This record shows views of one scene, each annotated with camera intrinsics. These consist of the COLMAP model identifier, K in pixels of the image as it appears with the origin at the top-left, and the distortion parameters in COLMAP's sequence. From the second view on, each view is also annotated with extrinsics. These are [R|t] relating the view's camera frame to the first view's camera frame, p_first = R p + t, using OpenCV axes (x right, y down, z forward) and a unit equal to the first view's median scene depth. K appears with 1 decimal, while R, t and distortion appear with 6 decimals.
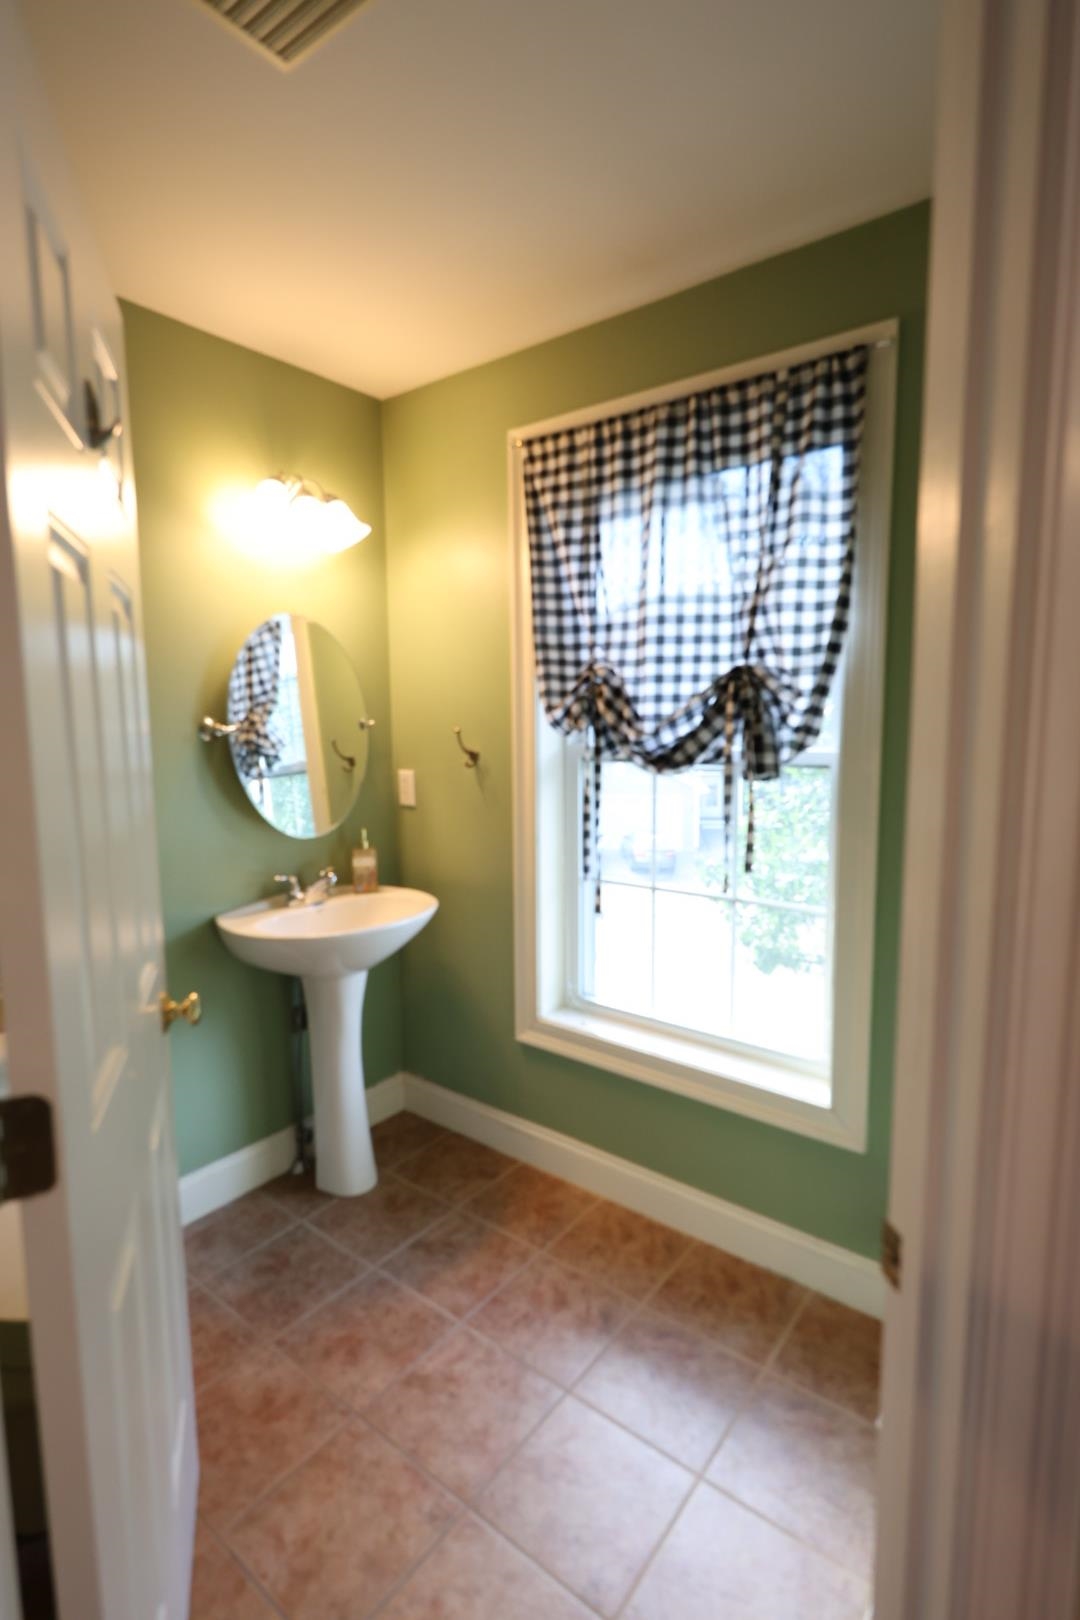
lens RADIAL K [[788.9, 0, 540.0], [0, 788.9, 810.0], [0, 0, 1]] dist [-0.002607, 0.001179]
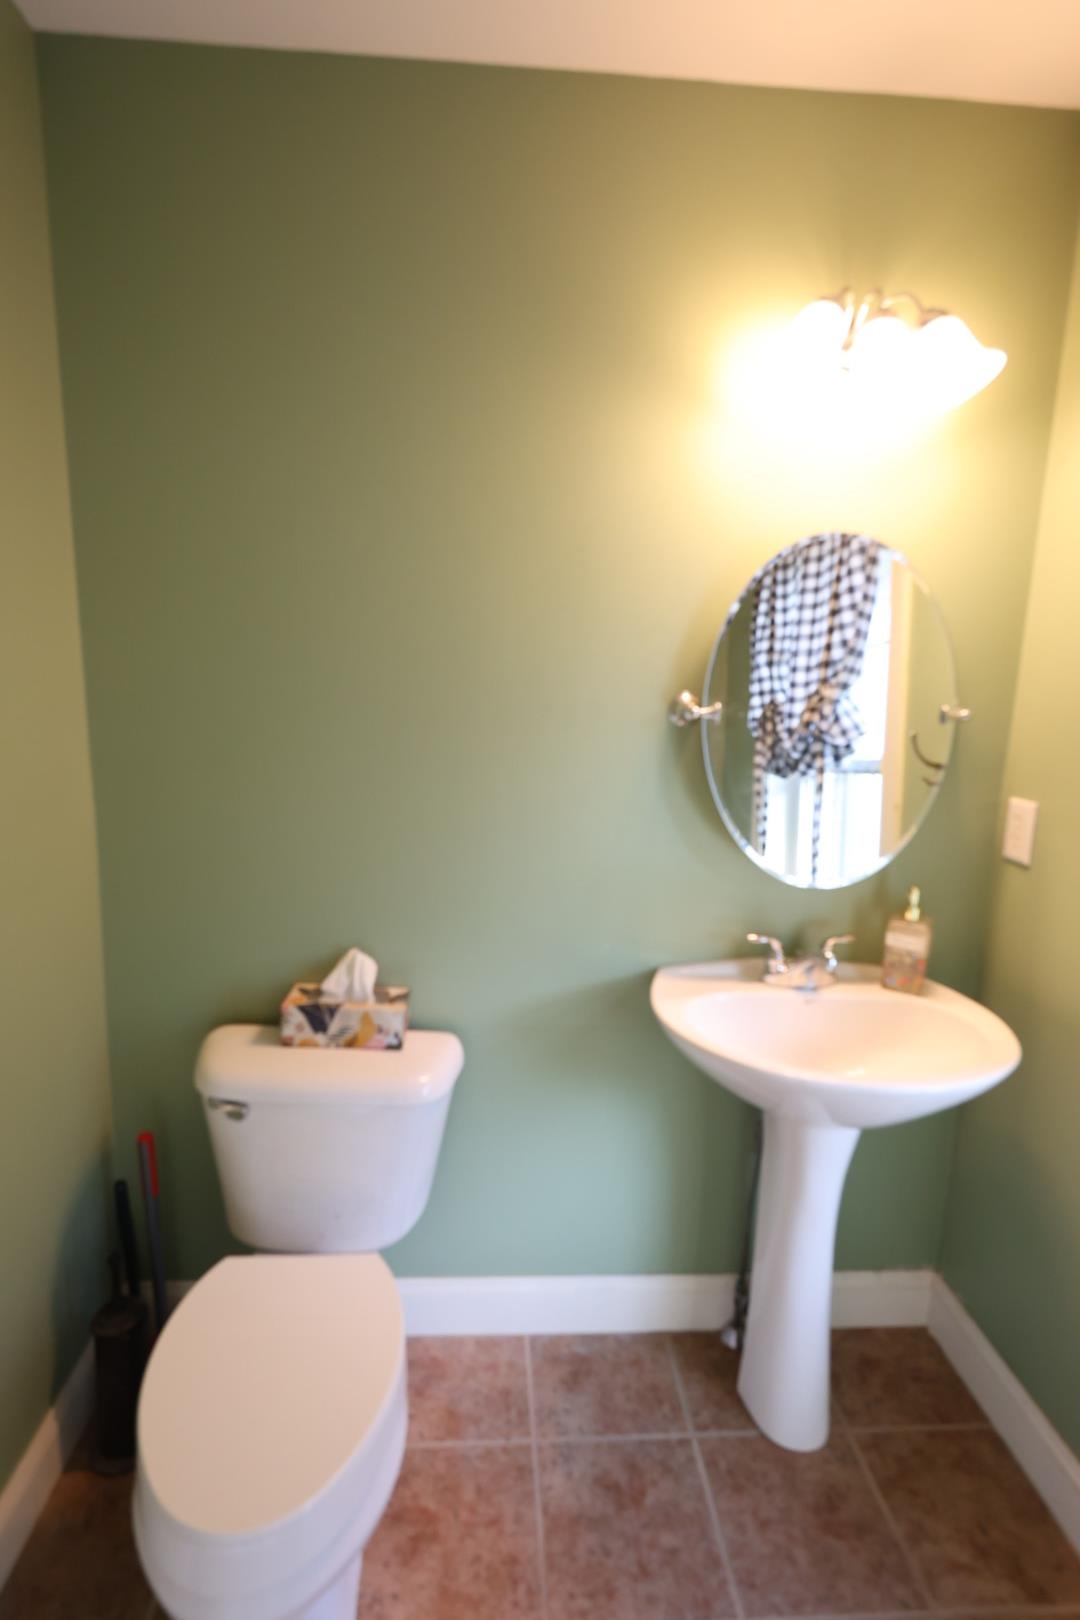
lens RADIAL K [[788.9, 0, 540.0], [0, 788.9, 810.0], [0, 0, 1]] dist [-0.002607, 0.001179]
pose [[0.660552, 0.164902, -0.732447, 0.020284], [-0.131377, 0.985916, 0.103486, -0.062900], [0.739196, 0.027869, 0.672914, 0.397455]]
